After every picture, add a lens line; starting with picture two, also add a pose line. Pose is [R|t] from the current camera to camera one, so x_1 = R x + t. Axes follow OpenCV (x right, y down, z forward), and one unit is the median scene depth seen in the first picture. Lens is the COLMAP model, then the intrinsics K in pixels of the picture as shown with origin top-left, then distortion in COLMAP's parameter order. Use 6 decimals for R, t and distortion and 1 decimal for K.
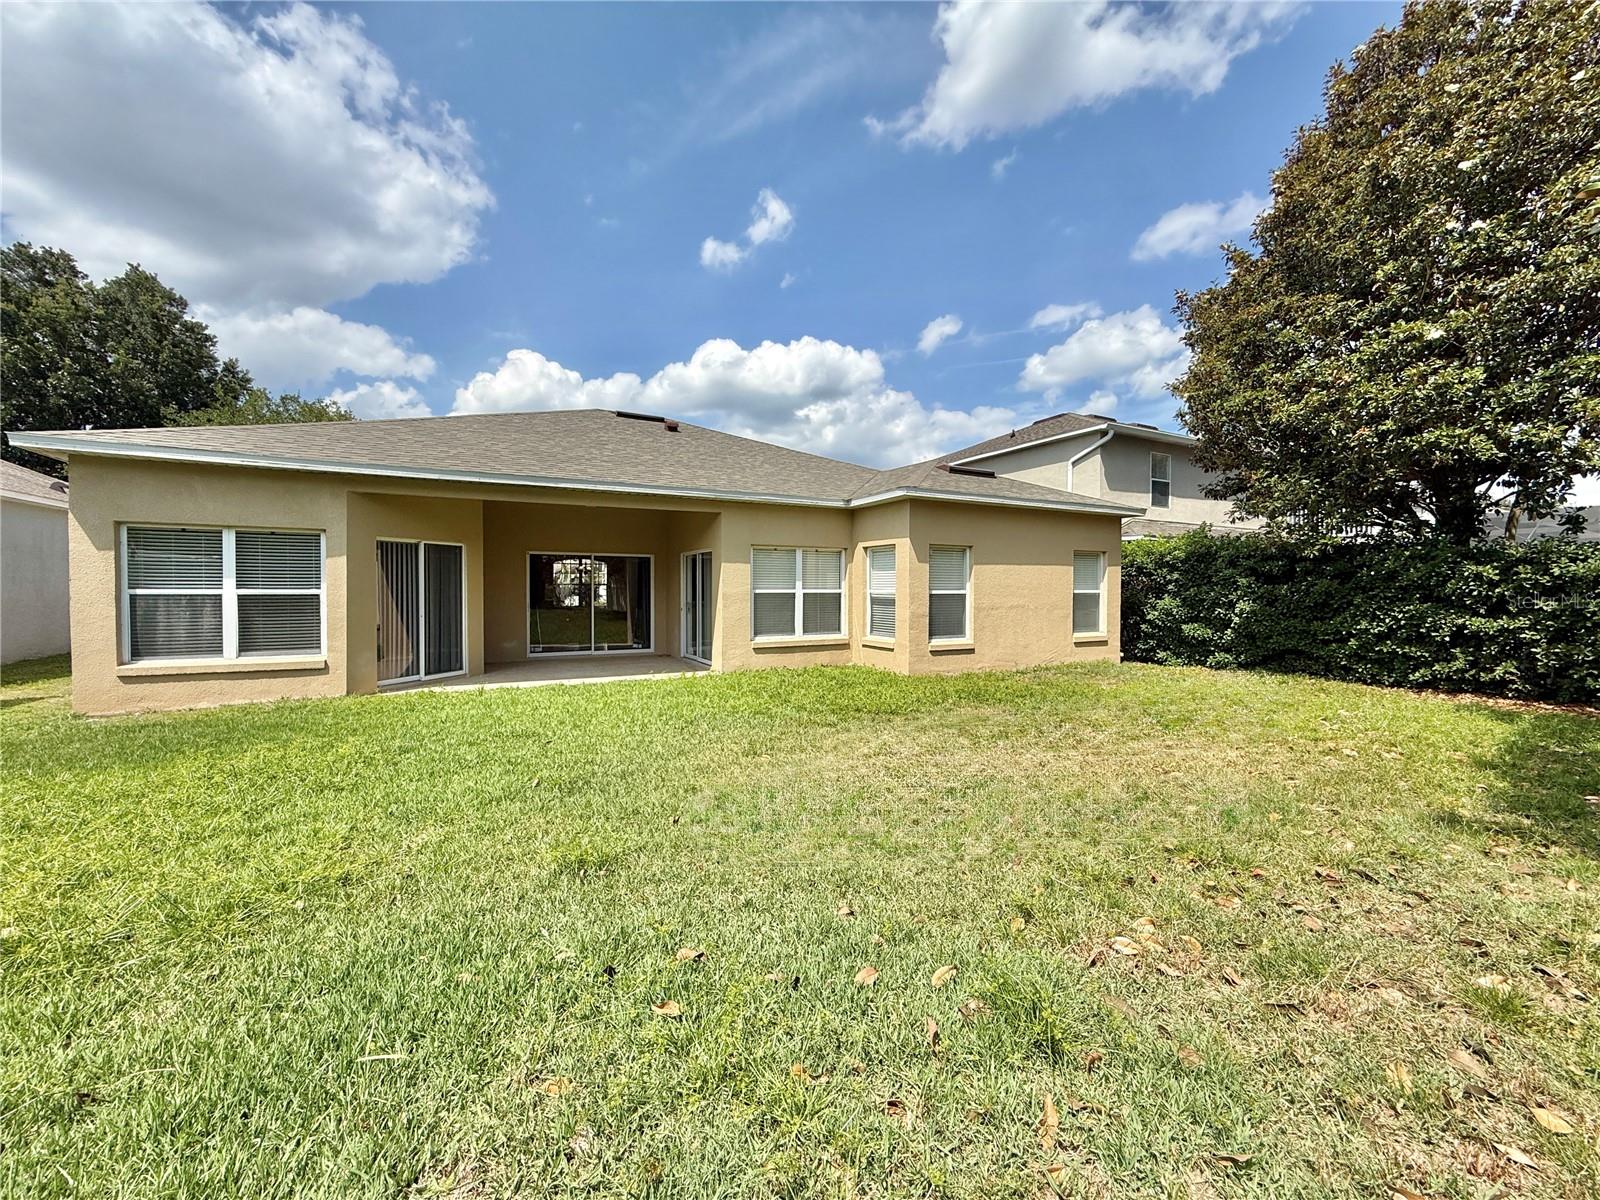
lens RADIAL K [[638.7, 0, 797.6], [0, 638.7, 599.1], [0, 0, 1]] dist [-0.000769, -0.000427]
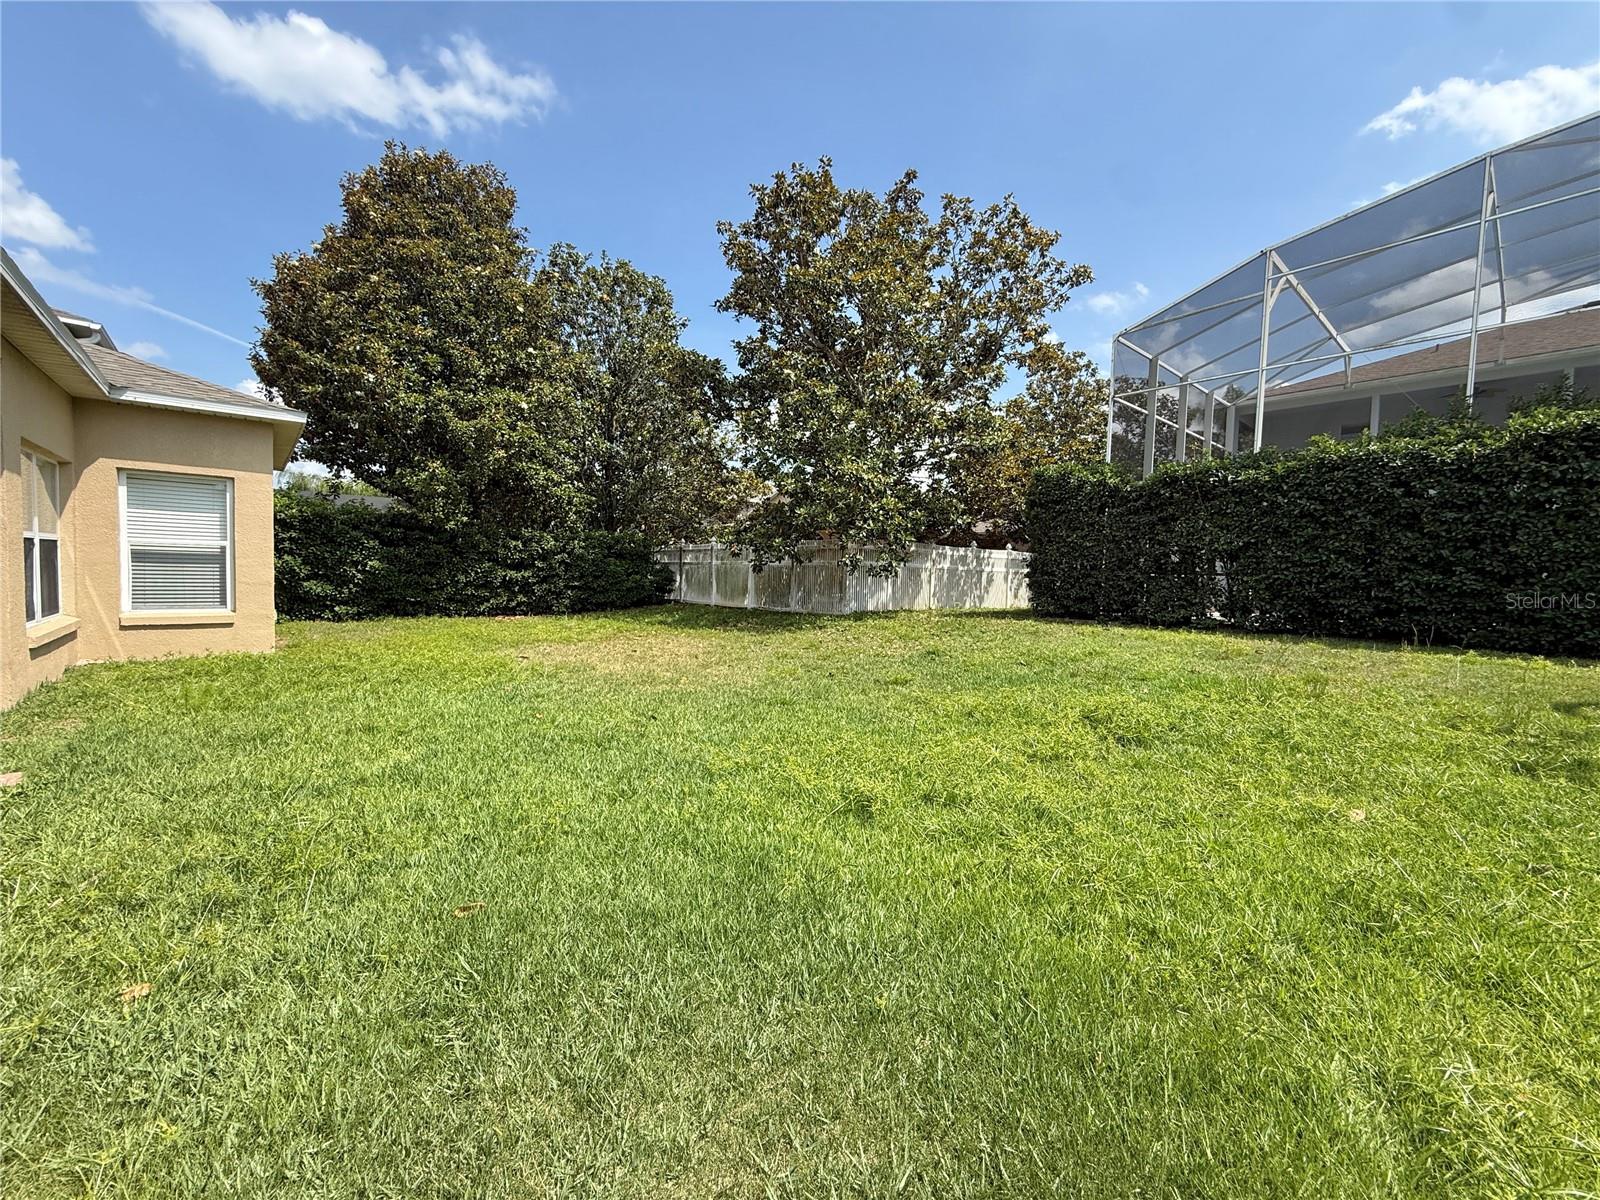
lens RADIAL K [[638.7, 0, 797.6], [0, 638.7, 599.1], [0, 0, 1]] dist [-0.000769, -0.000427]
pose [[-0.225144, -0.052101, 0.972931, -0.667589], [-0.010715, 0.998641, 0.050999, 0.006936], [-0.974267, 0.001057, -0.225397, 0.519600]]
